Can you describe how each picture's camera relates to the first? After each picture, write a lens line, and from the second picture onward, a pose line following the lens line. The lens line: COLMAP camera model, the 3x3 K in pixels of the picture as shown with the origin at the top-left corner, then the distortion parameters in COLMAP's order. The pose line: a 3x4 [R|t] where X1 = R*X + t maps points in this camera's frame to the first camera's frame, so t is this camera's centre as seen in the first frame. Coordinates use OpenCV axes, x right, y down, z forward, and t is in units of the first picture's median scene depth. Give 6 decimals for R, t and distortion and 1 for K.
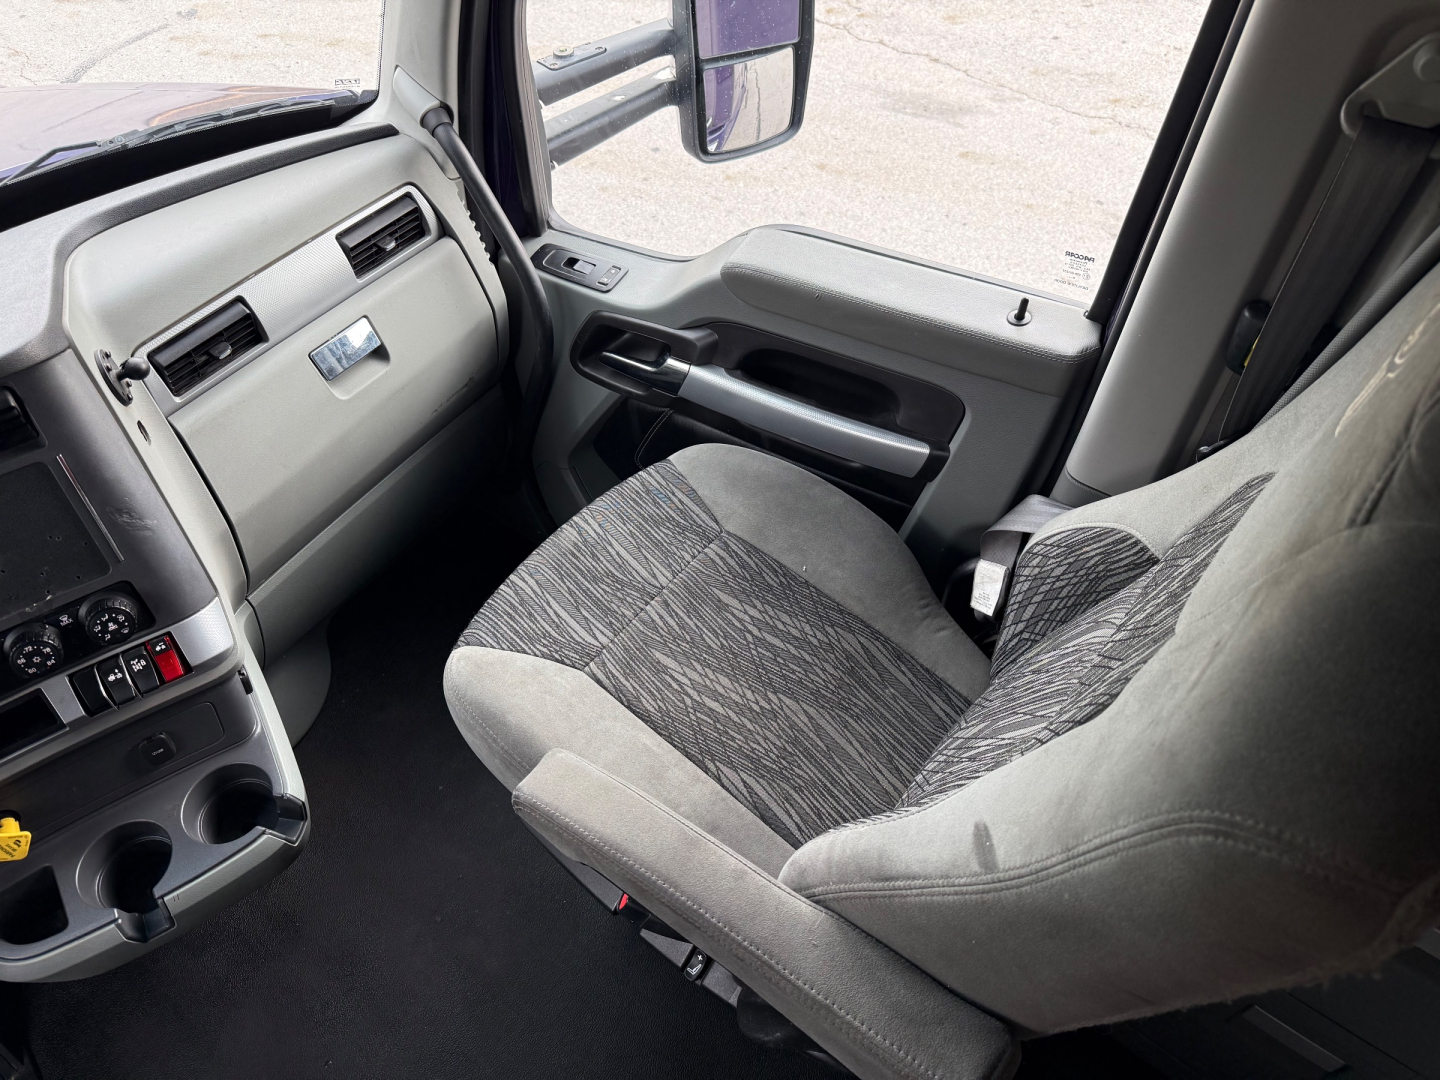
lens RADIAL K [[1010.9, 0, 720.0], [0, 1010.9, 540.0], [0, 0, 1]] dist [0.102854, -0.094351]
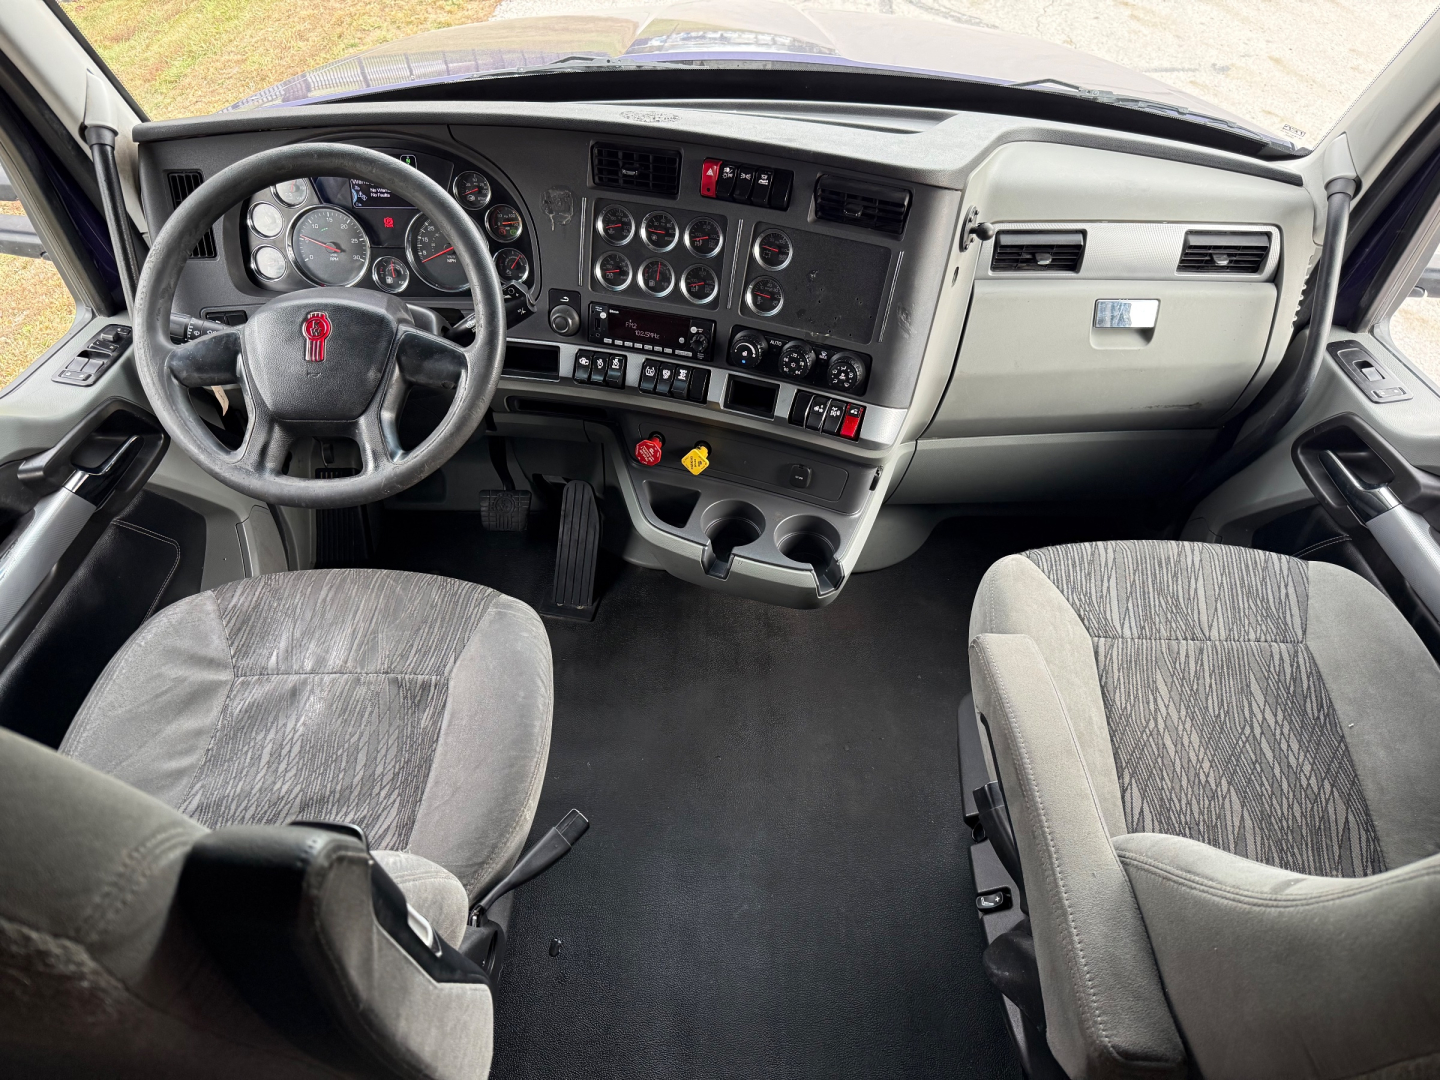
lens RADIAL K [[1012.2, 0, 722.4], [0, 1012.2, 542.7], [0, 0, 1]] dist [-0.000135, -0.010530]
pose [[0.595837, 0.609434, -0.523038, 0.127120], [-0.636843, 0.755331, 0.154614, 0.131268], [0.489294, 0.240968, 0.838168, -0.114696]]
